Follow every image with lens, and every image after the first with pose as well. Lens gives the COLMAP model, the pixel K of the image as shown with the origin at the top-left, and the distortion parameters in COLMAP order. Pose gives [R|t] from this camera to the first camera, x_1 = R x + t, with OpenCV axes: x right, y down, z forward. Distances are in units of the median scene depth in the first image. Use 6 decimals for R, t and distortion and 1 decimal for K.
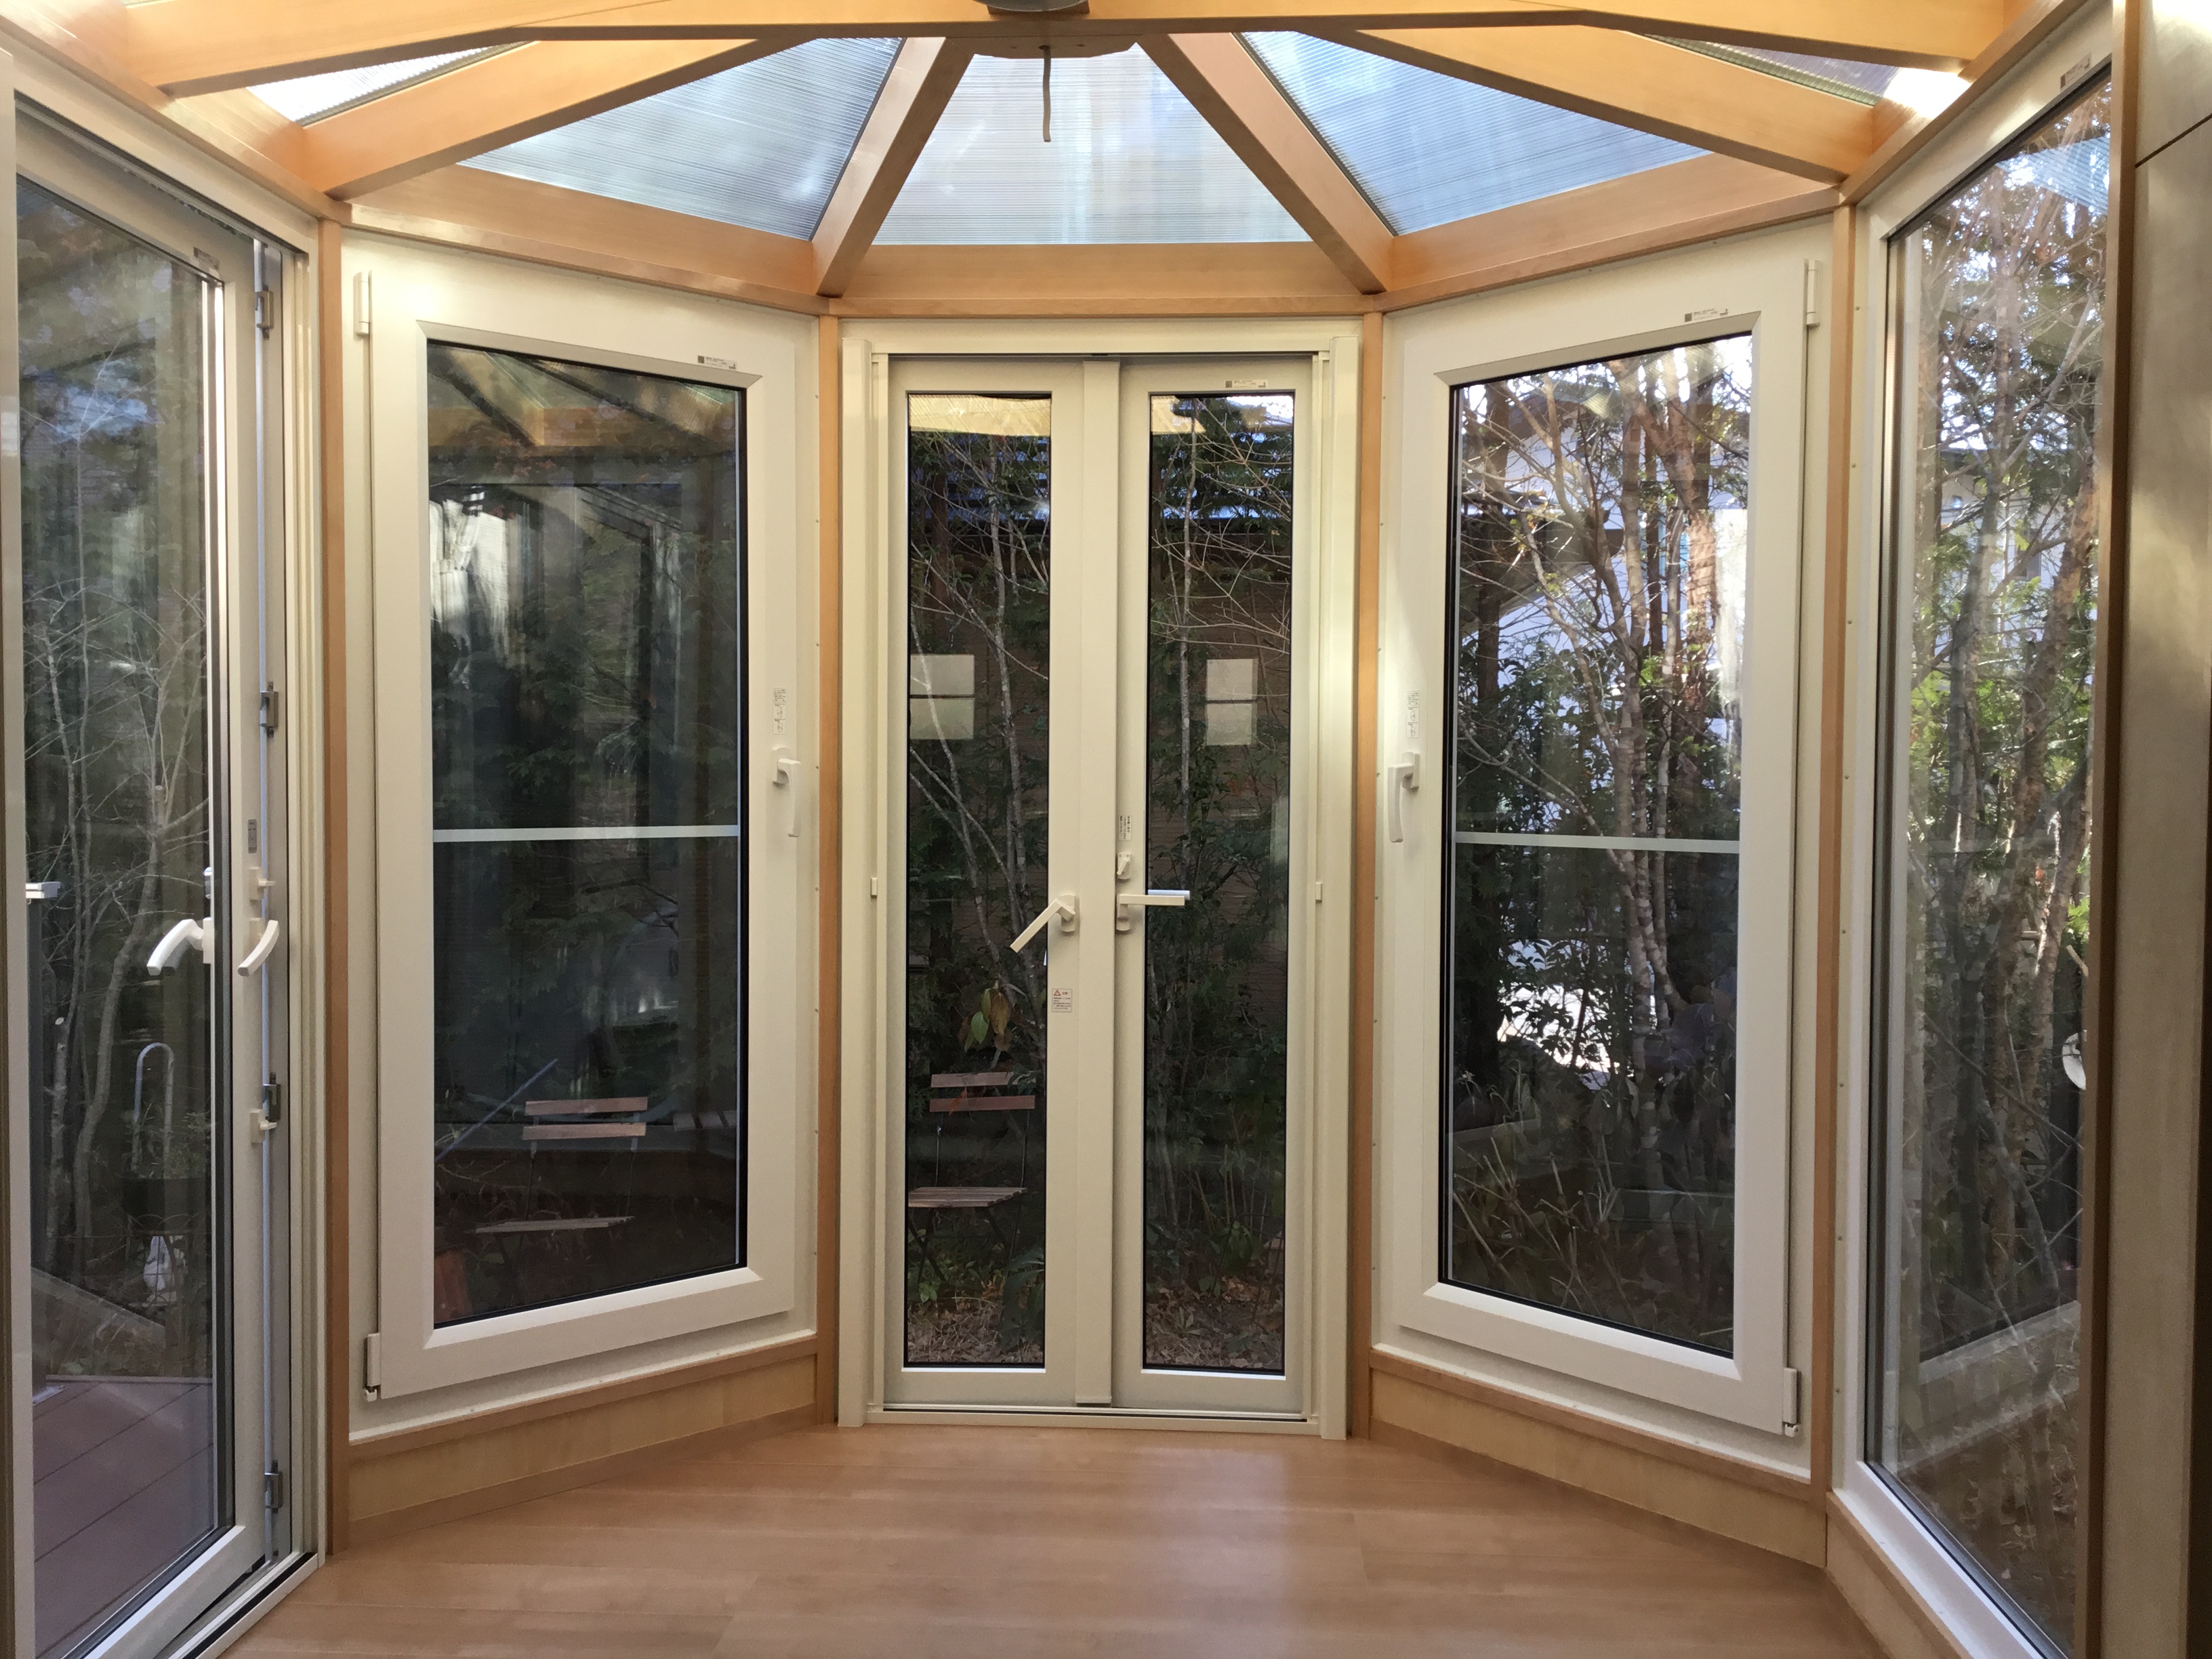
lens RADIAL K [[1944.1, 0, 1106.0], [0, 1944.1, 829.5], [0, 0, 1]] dist [0.120203, -0.235184]
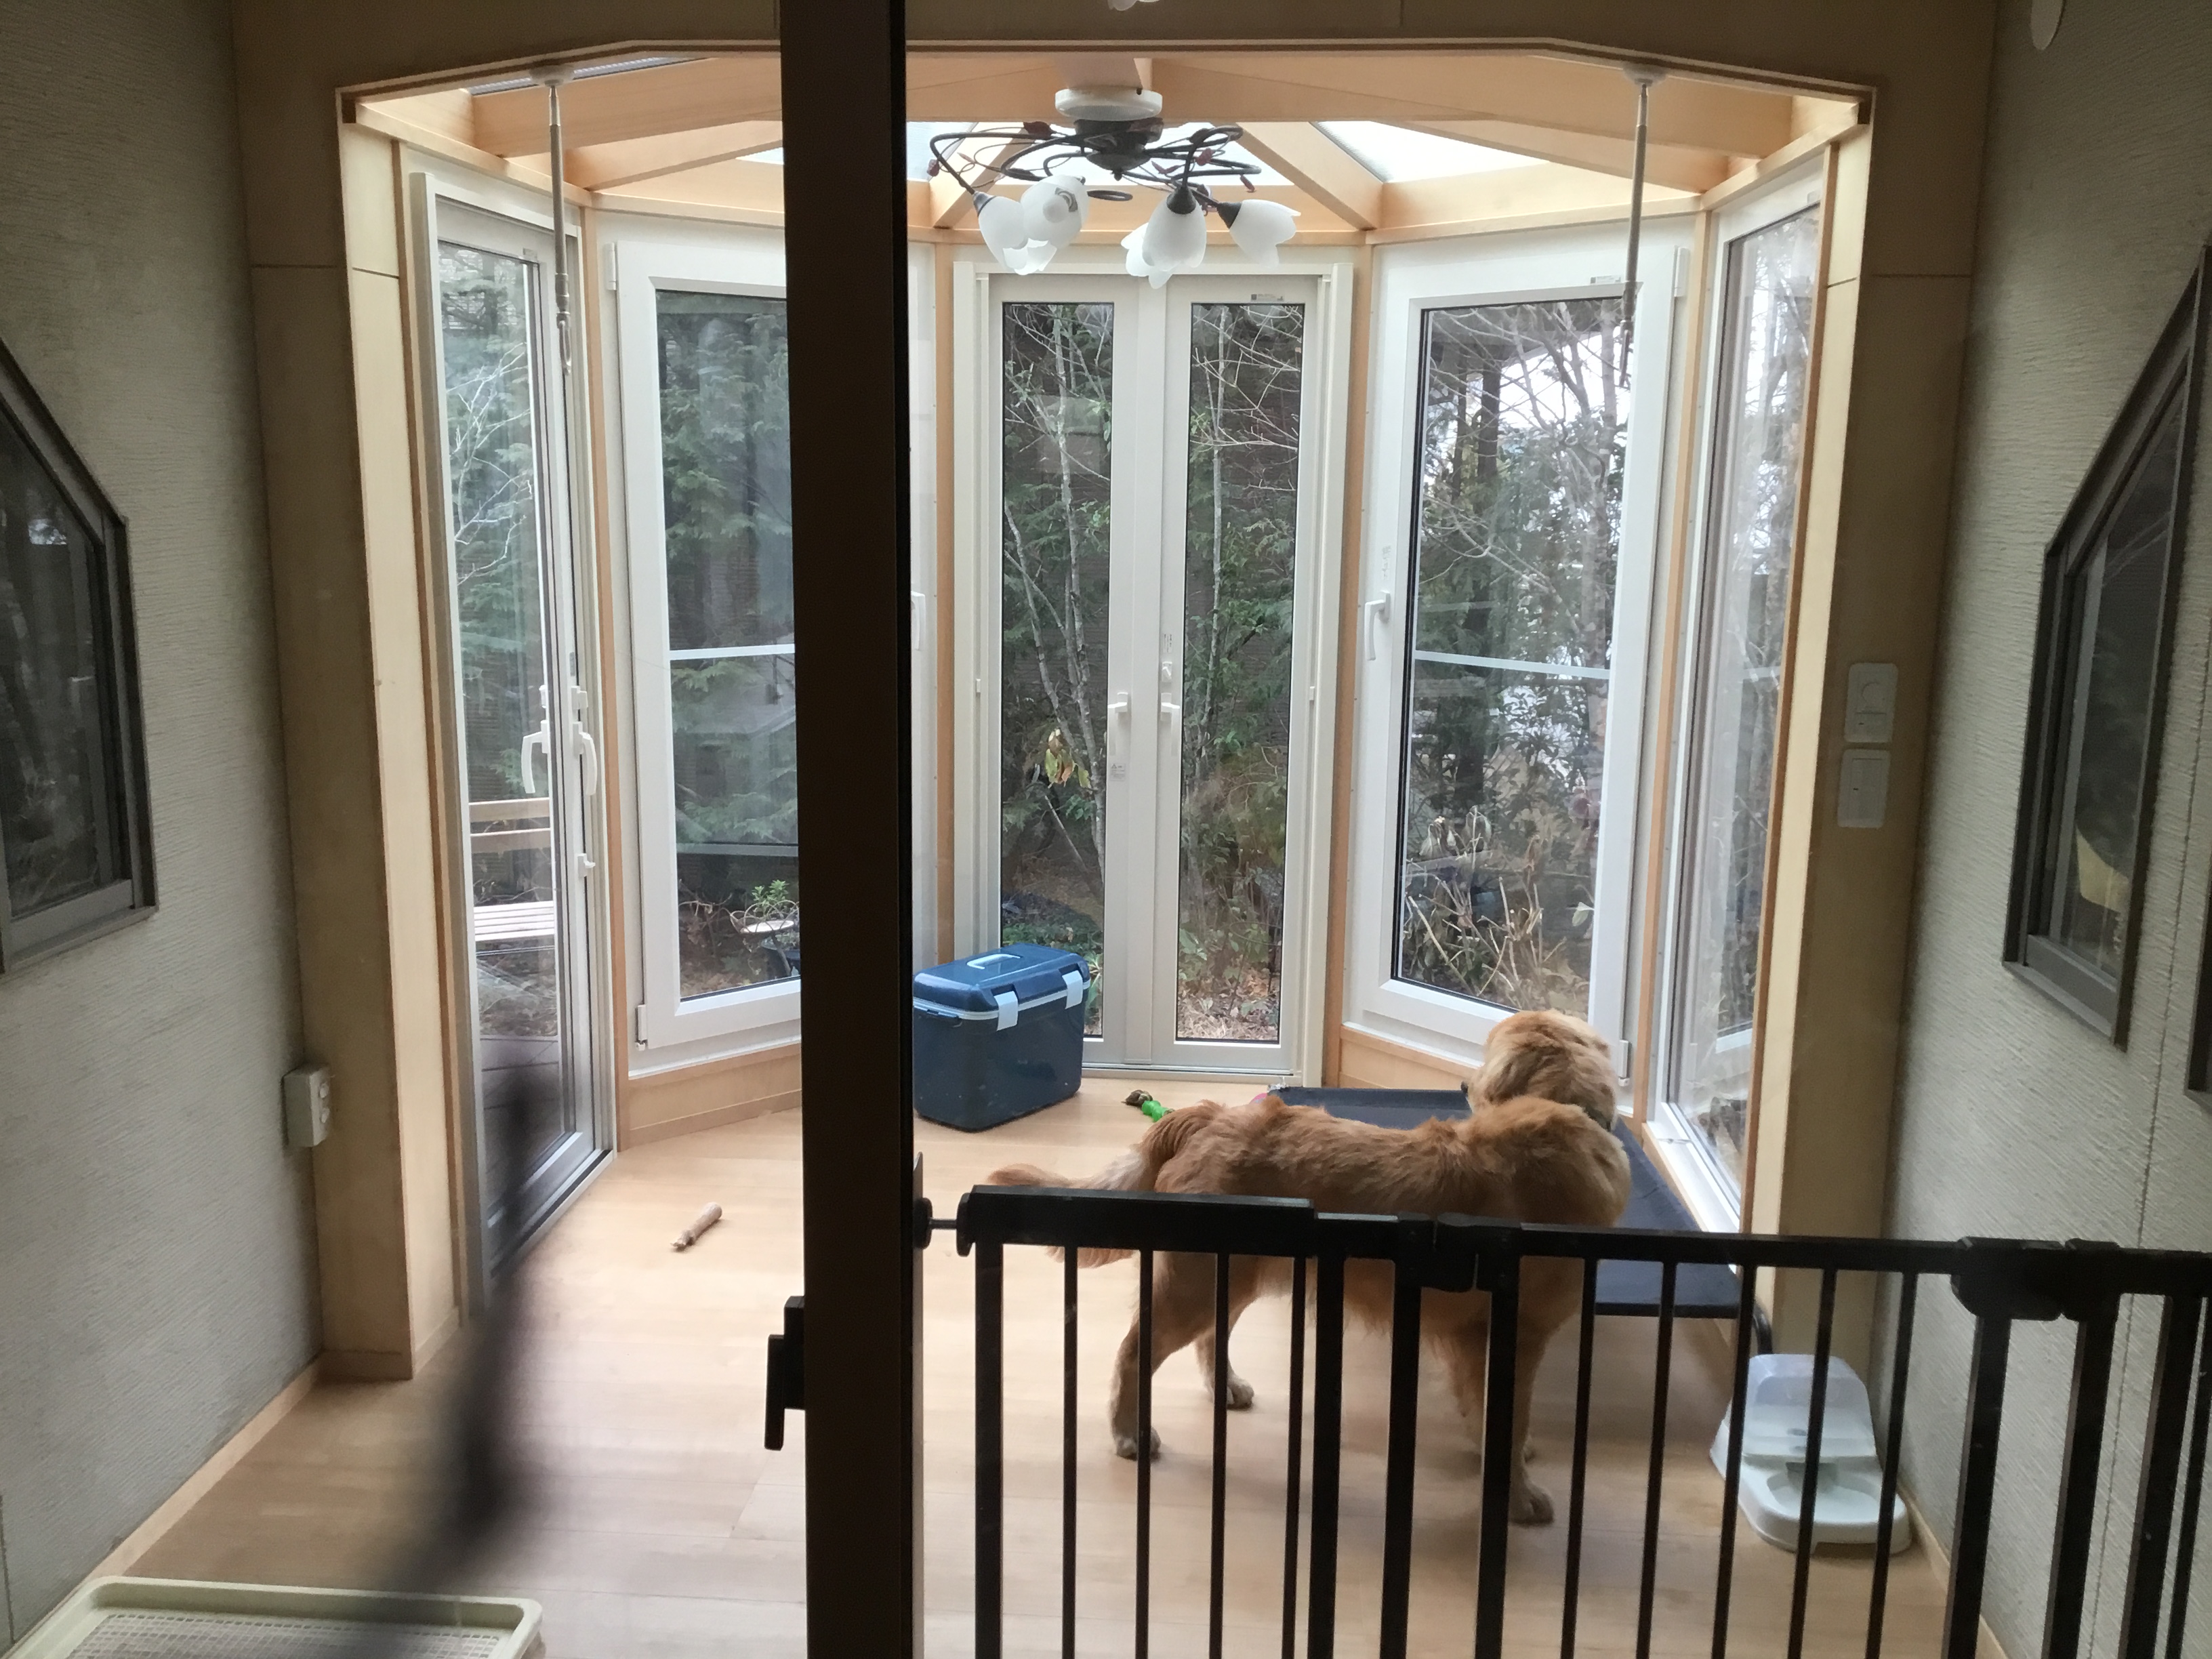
lens RADIAL K [[1944.1, 0, 1106.0], [0, 1944.1, 829.5], [0, 0, 1]] dist [0.120203, -0.235184]
pose [[0.999781, 0.010259, -0.018226, -0.006537], [-0.007244, 0.987349, 0.158398, -0.087980], [0.019621, -0.158232, 0.987207, -0.336836]]
